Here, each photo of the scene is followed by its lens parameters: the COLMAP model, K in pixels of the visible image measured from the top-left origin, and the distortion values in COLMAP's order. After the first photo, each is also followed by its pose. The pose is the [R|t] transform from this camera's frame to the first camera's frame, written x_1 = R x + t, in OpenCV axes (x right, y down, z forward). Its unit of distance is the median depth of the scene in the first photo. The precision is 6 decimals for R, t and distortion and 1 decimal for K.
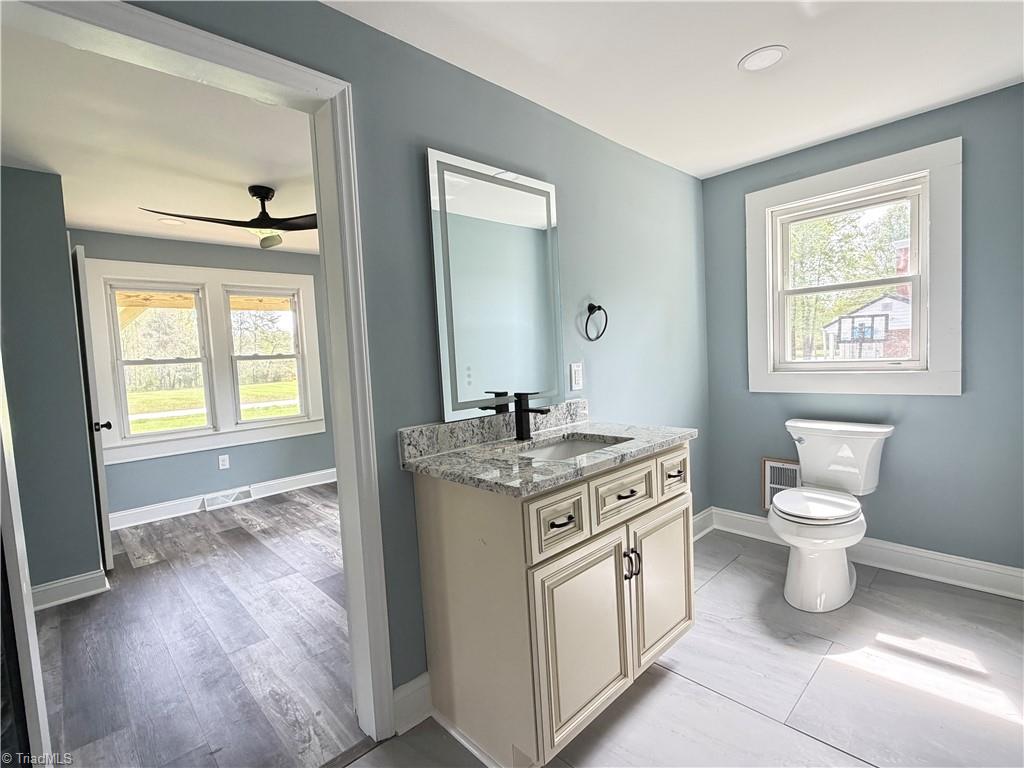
lens RADIAL K [[487.1, 0, 512.1], [0, 487.1, 384.3], [0, 0, 1]] dist [0.011974, -0.001403]
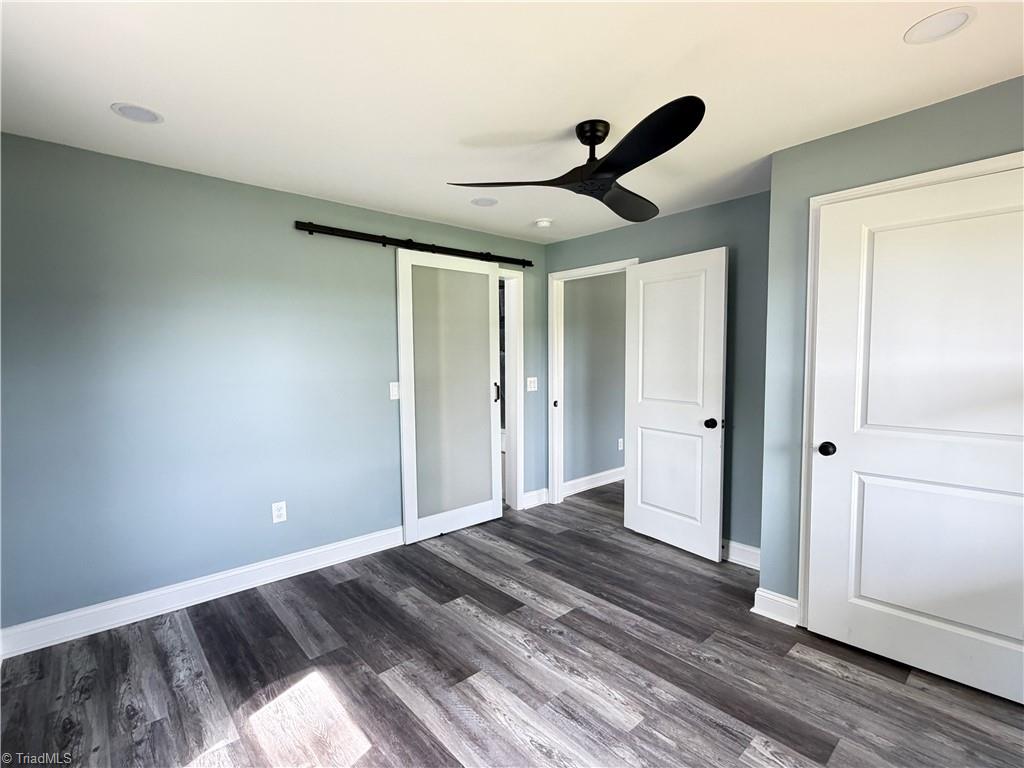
lens RADIAL K [[487.1, 0, 520.0], [0, 487.1, 382.6], [0, 0, 1]] dist [0.011974, -0.001403]
pose [[-0.998122, 0.057814, 0.020246, -0.616114], [0.059785, 0.991403, 0.116389, -0.194003], [-0.013343, 0.117380, -0.992997, 2.657151]]
